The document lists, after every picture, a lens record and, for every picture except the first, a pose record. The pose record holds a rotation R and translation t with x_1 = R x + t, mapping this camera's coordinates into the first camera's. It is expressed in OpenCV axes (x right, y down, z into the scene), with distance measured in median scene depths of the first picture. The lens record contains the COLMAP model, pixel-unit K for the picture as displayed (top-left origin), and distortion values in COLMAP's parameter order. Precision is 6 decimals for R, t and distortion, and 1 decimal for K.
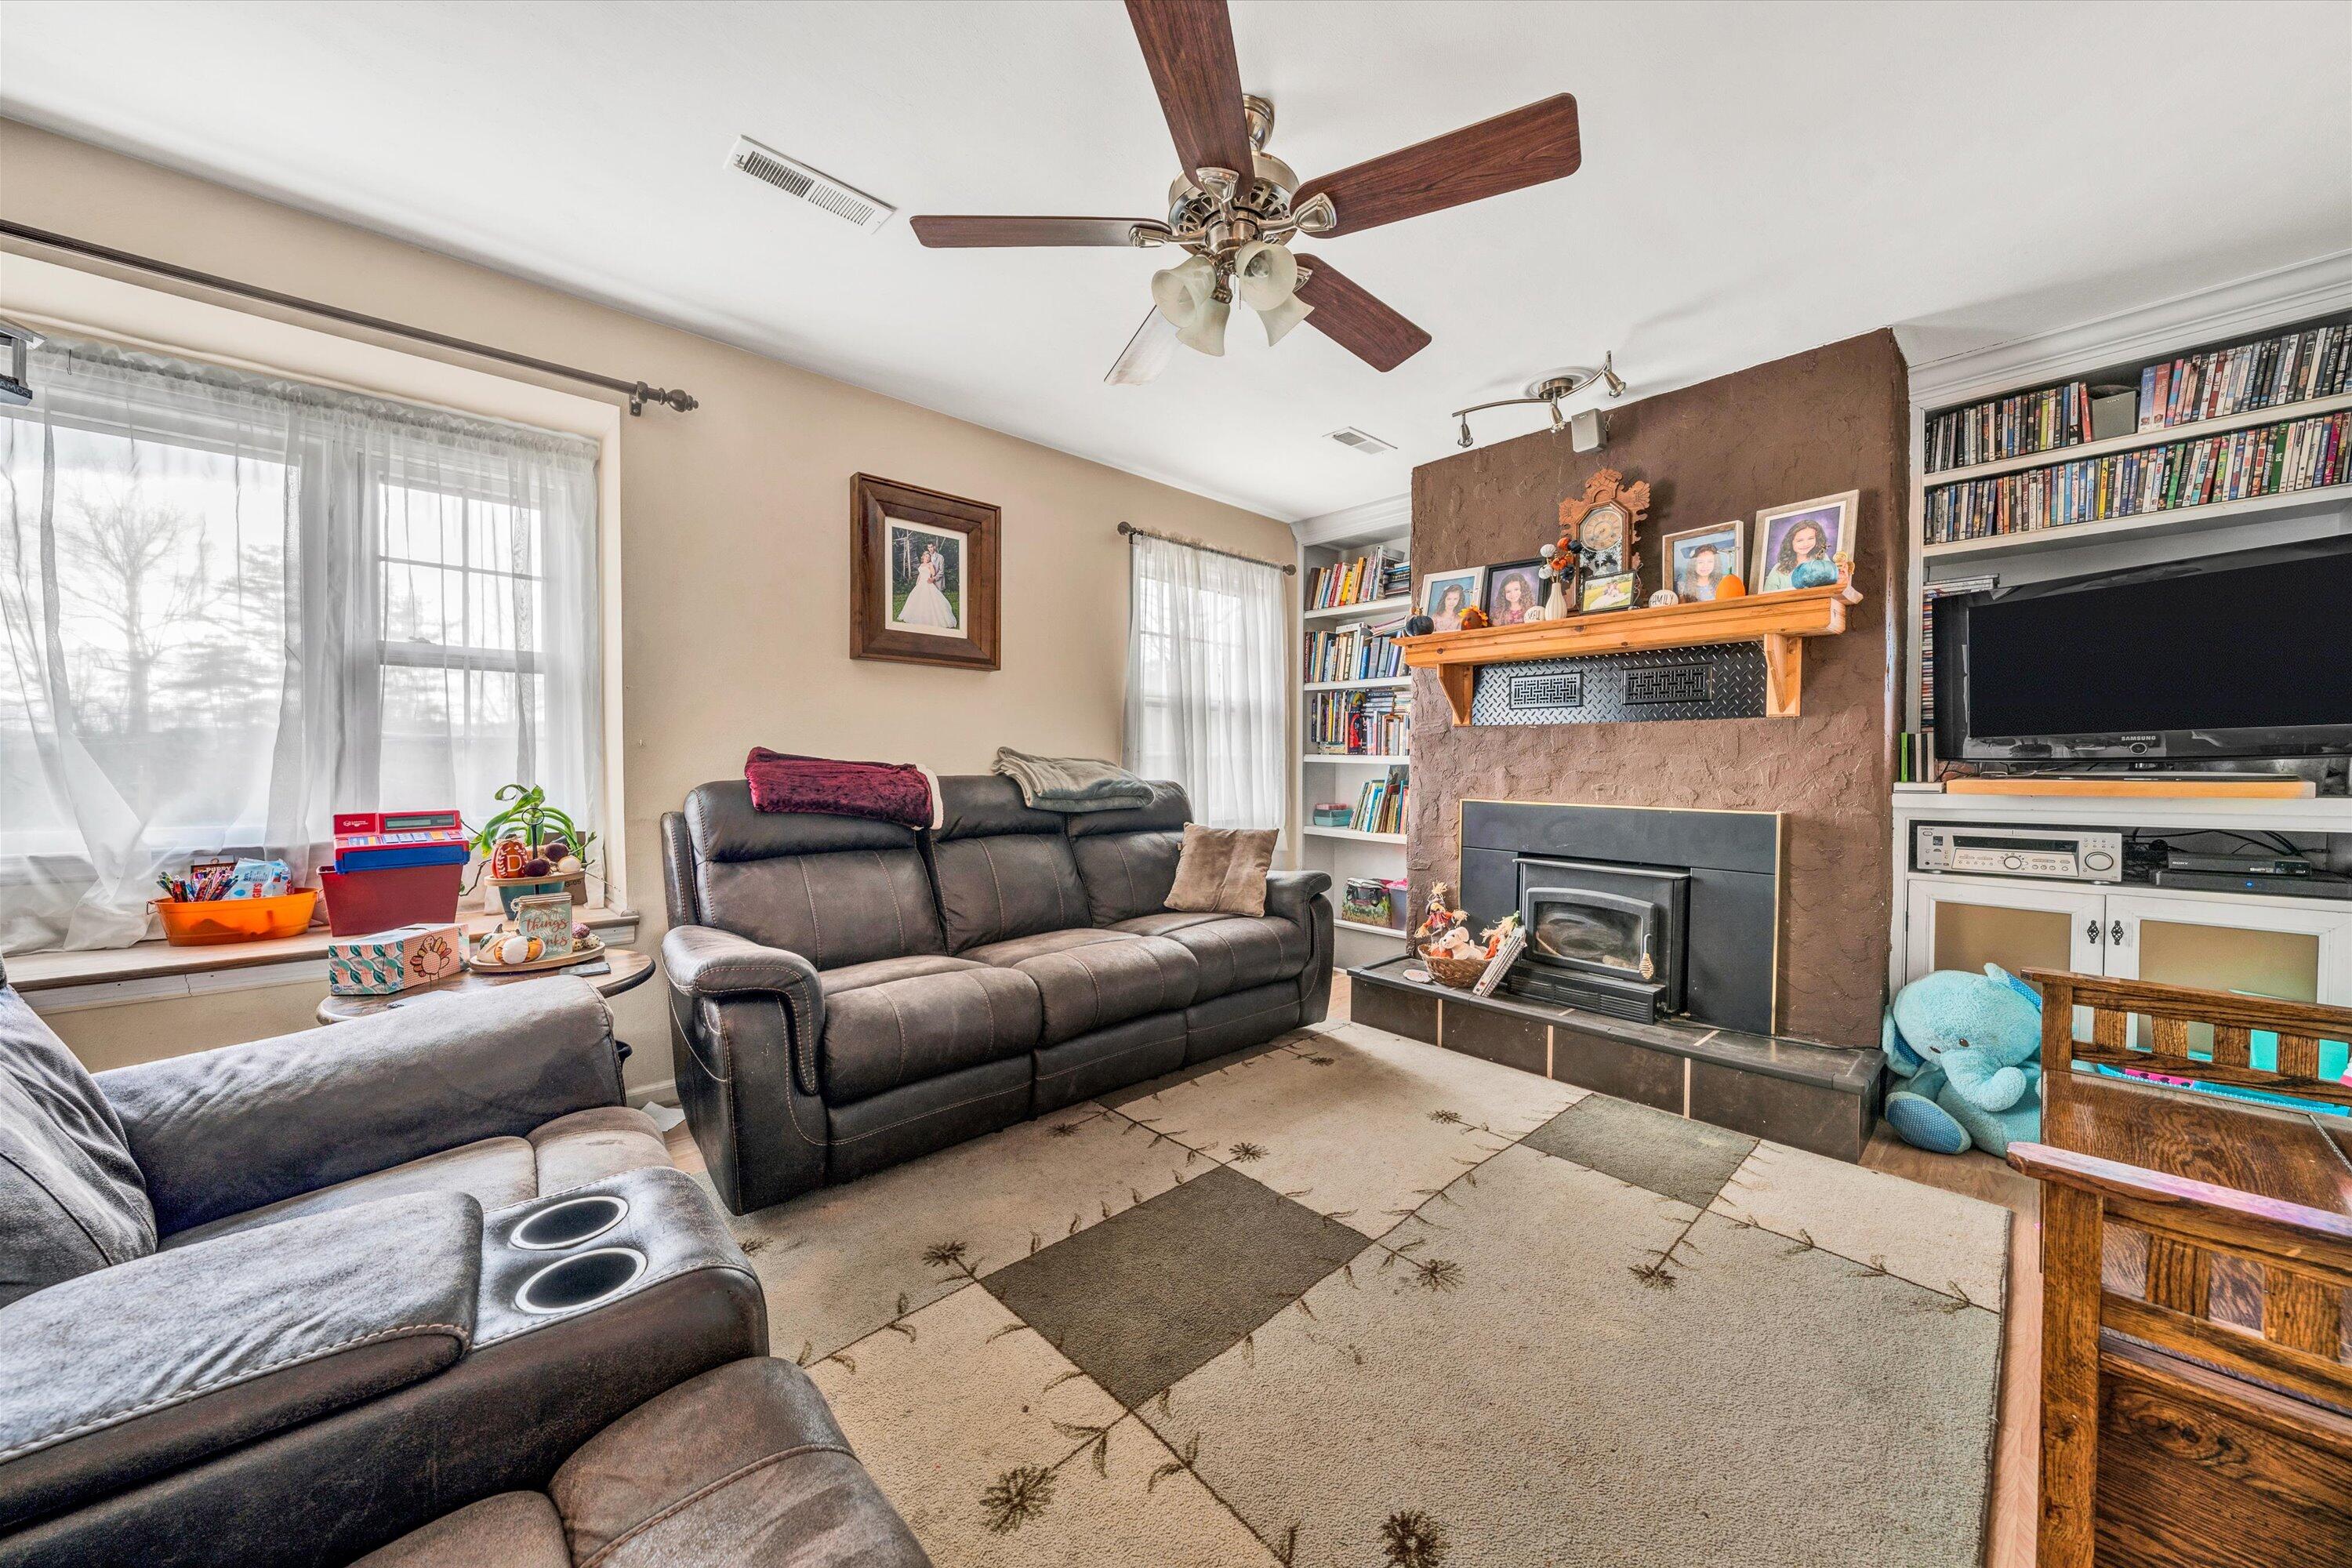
lens RADIAL K [[808.3, 0, 1176.2], [0, 808.3, 769.8], [0, 0, 1]] dist [-0.000257, 0.000083]
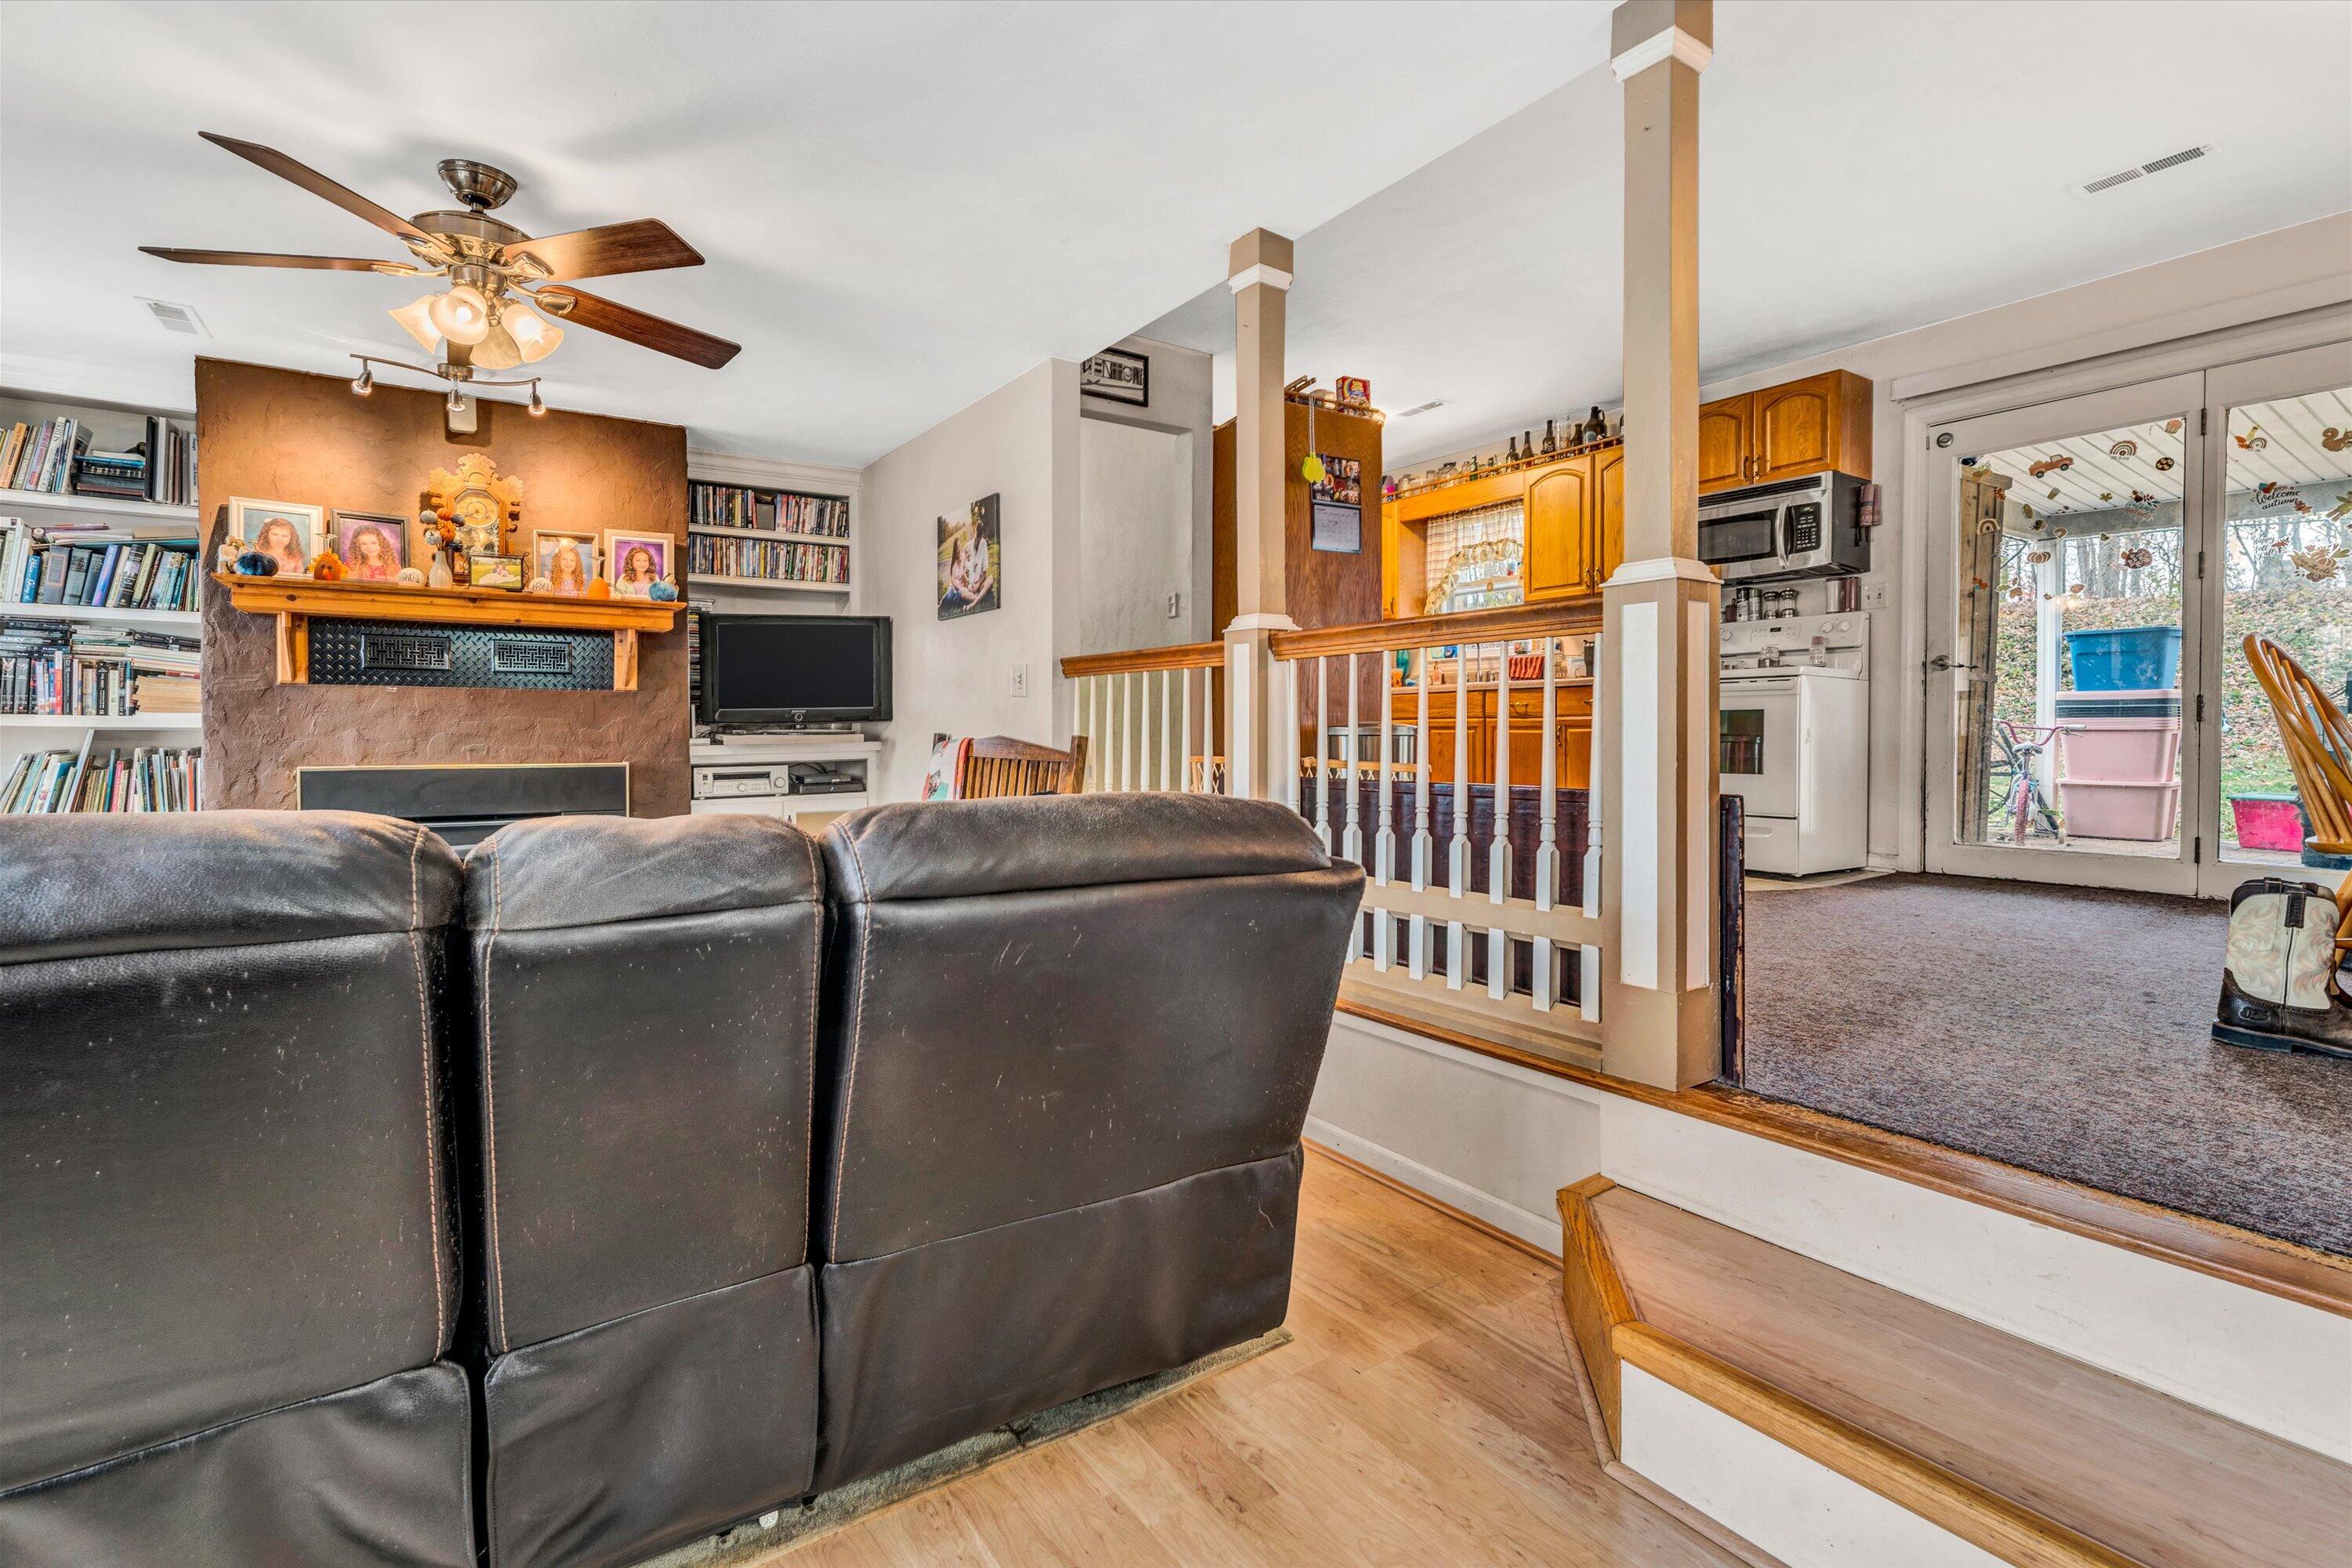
lens RADIAL K [[1117.5, 0, 1228.1], [0, 1117.5, 791.6], [0, 0, 1]] dist [-0.002680, 0.006435]
pose [[0.090084, -0.061292, 0.994046, -0.998695], [0.009037, 0.998114, 0.060724, -0.002912], [-0.995893, 0.003513, 0.090468, -0.147053]]
